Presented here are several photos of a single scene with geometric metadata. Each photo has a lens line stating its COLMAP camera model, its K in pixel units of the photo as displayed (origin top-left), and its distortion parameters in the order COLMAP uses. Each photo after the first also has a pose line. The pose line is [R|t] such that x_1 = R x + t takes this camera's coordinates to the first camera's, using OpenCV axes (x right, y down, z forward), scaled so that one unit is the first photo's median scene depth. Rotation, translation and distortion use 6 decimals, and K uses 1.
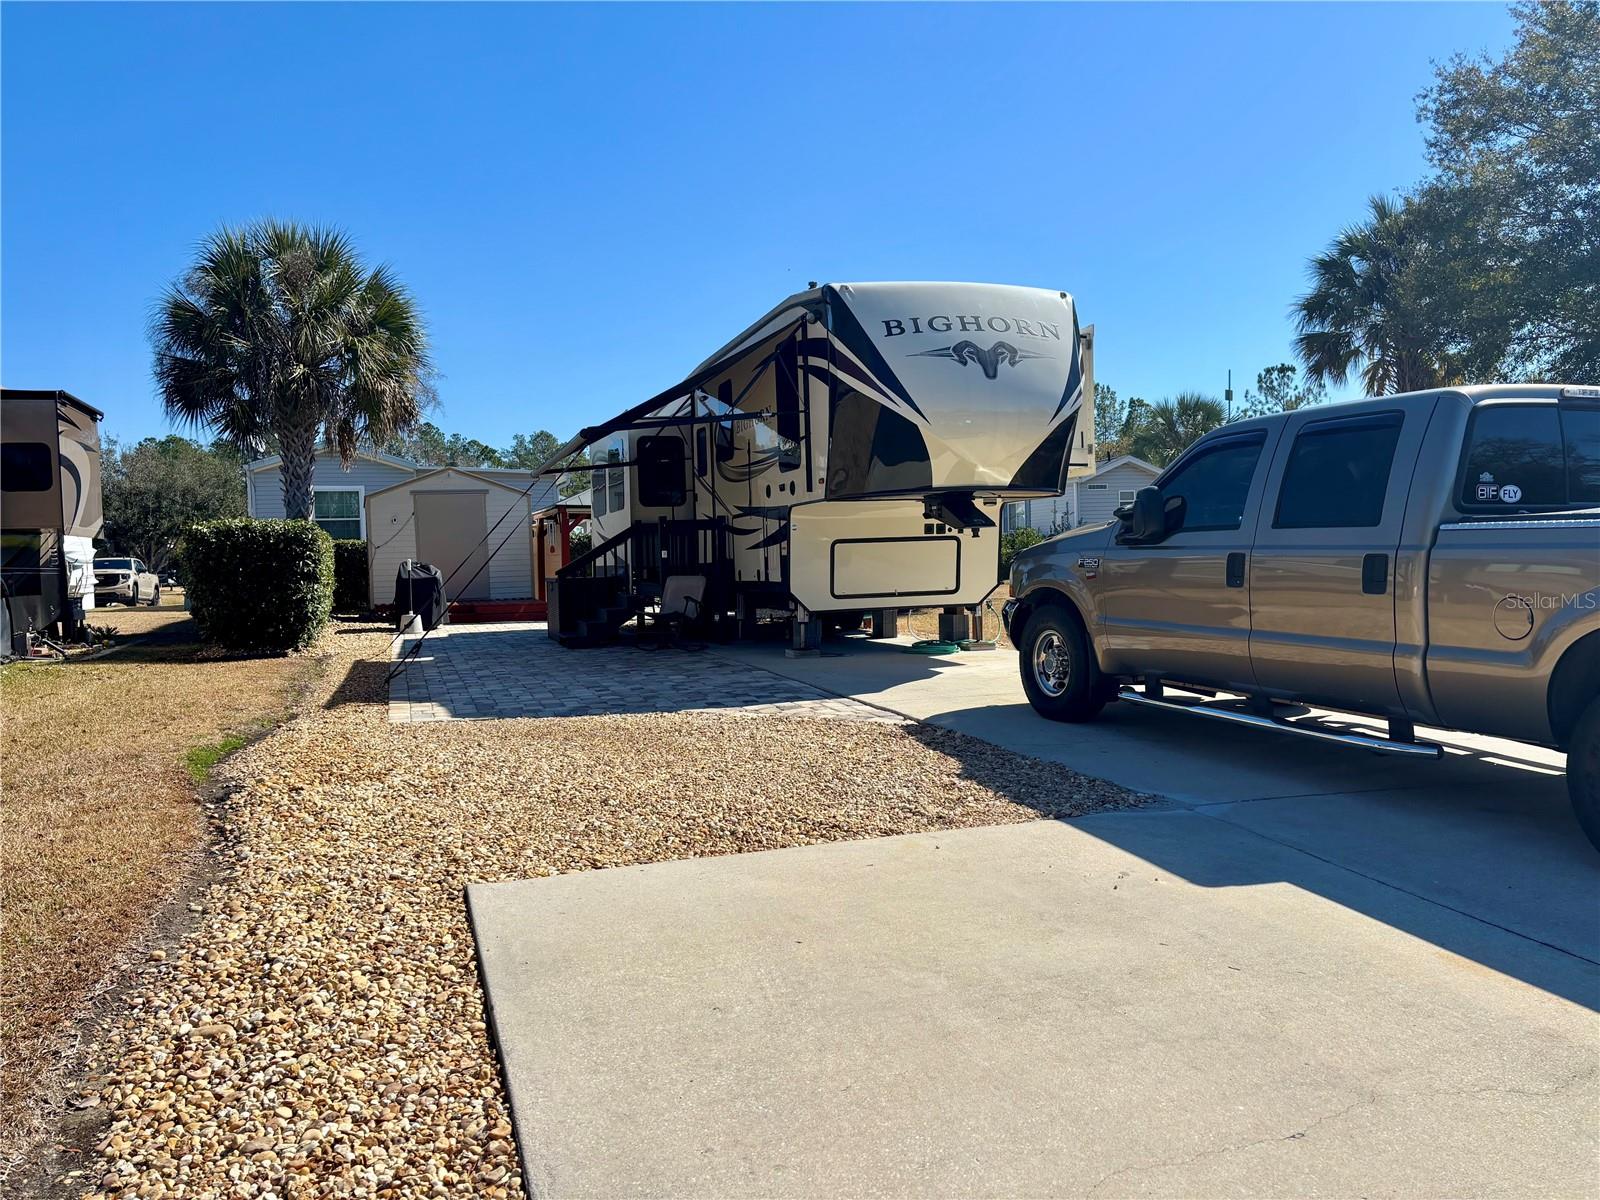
lens RADIAL K [[1215.2, 0, 804.7], [0, 1215.2, 597.5], [0, 0, 1]] dist [0.045136, -0.052093]
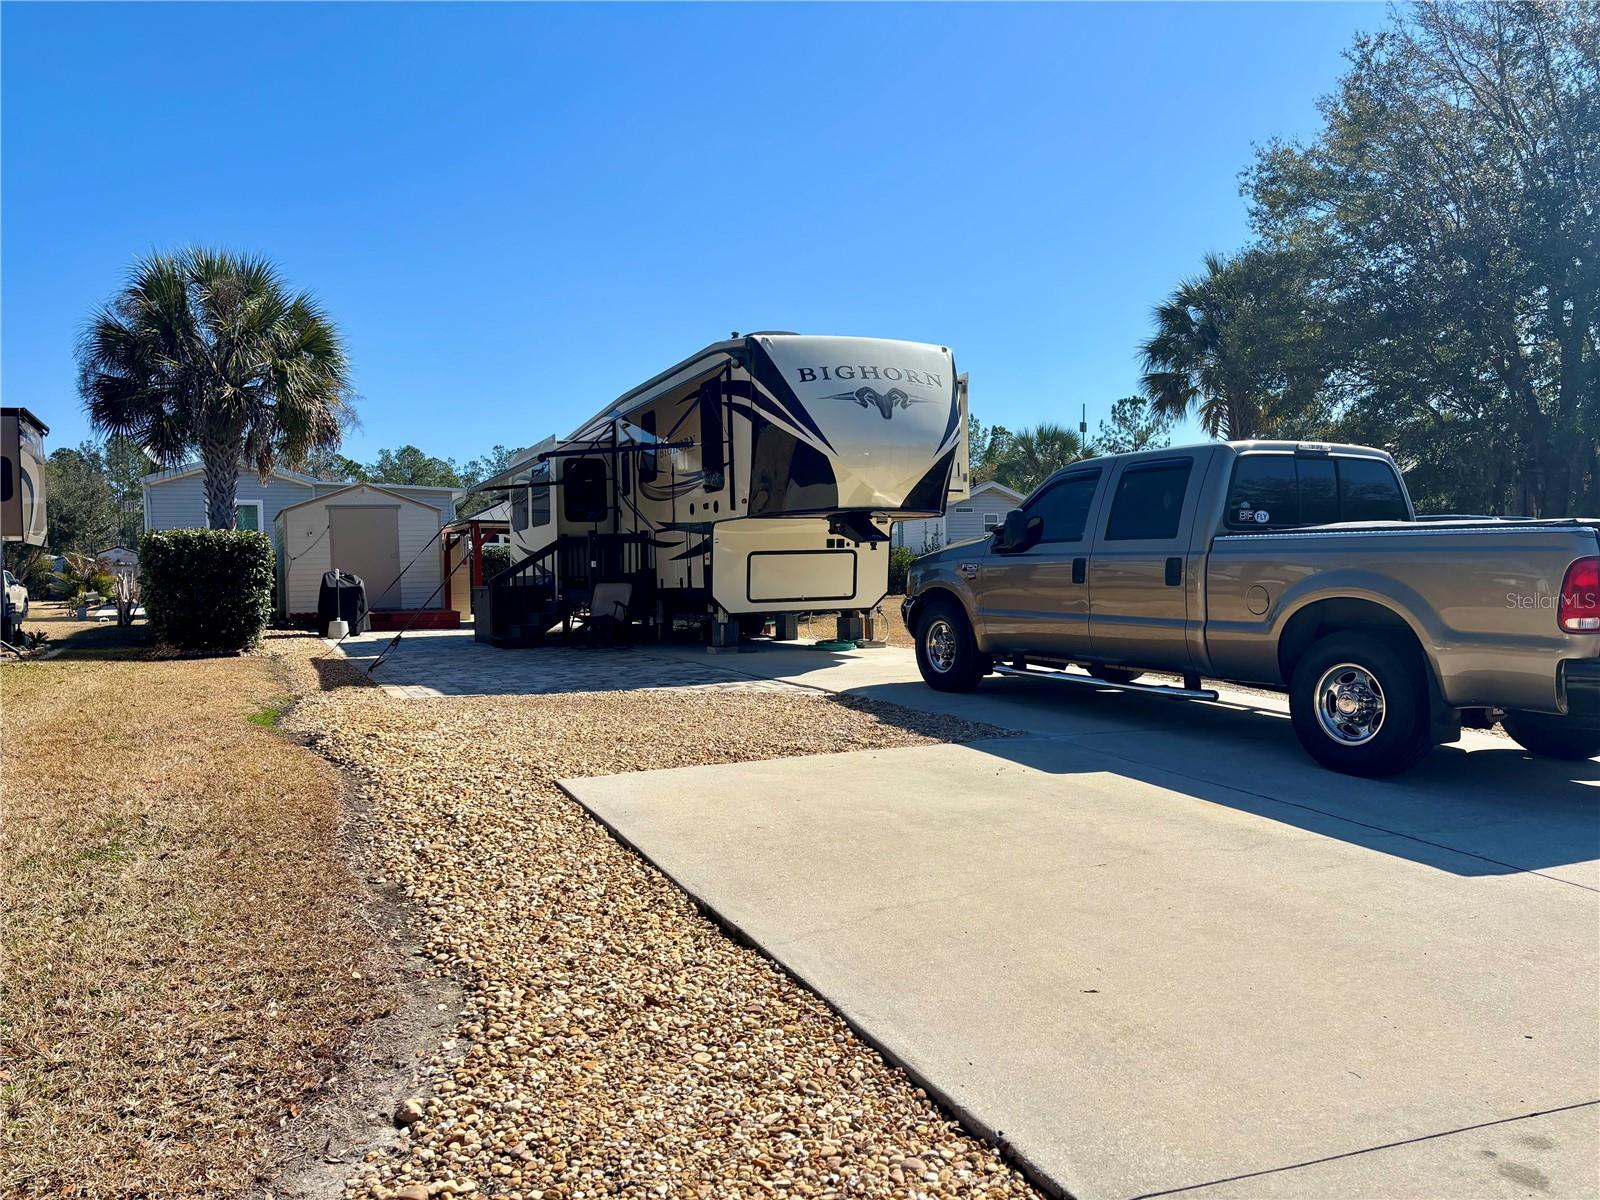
lens RADIAL K [[1215.2, 0, 804.7], [0, 1215.2, 597.5], [0, 0, 1]] dist [0.045136, -0.052093]
pose [[0.994164, 0.004641, 0.107780, -0.038118], [-0.002805, 0.999849, -0.017178, 0.012405], [-0.107843, 0.016776, 0.994026, -0.124352]]
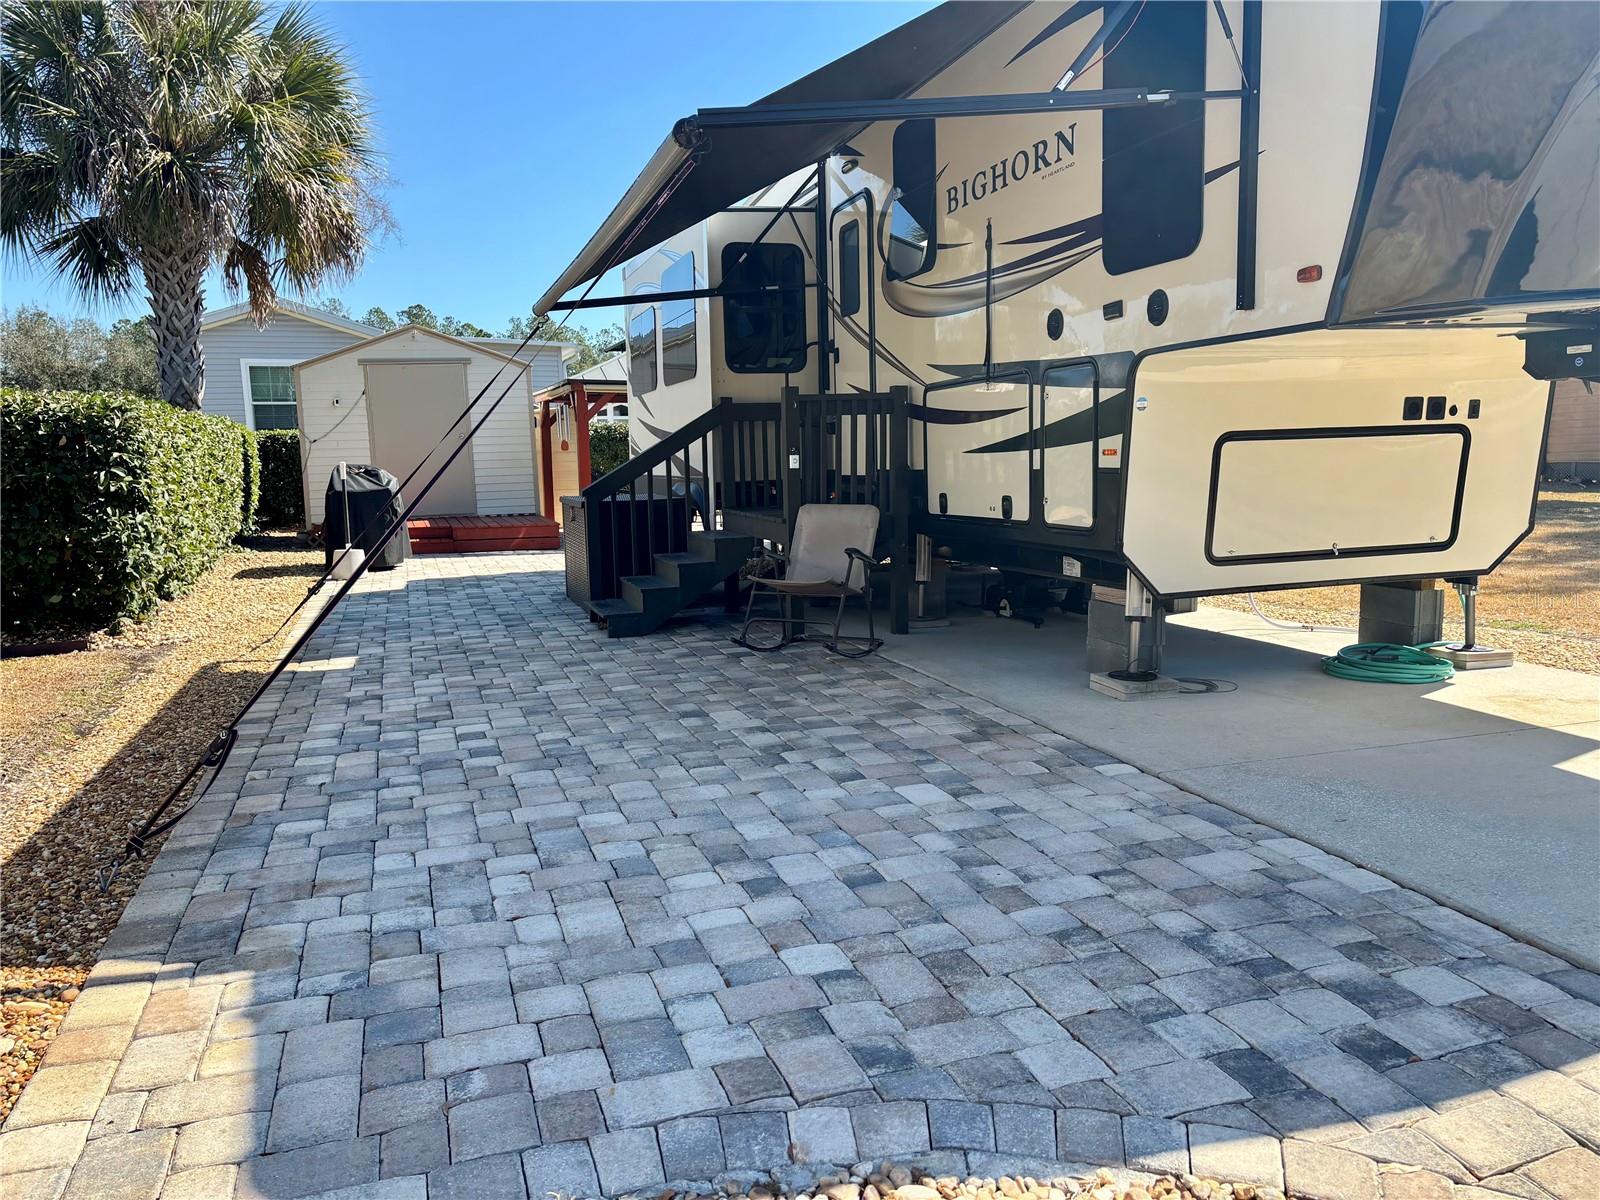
lens RADIAL K [[1212.7, 0, 798.1], [0, 1212.7, 609.9], [0, 0, 1]] dist [0.056087, -0.064440]
pose [[0.999975, 0.003383, -0.006237, -0.098828], [-0.002758, 0.995213, 0.097689, -0.020515], [0.006538, -0.097670, 0.995197, 0.428977]]
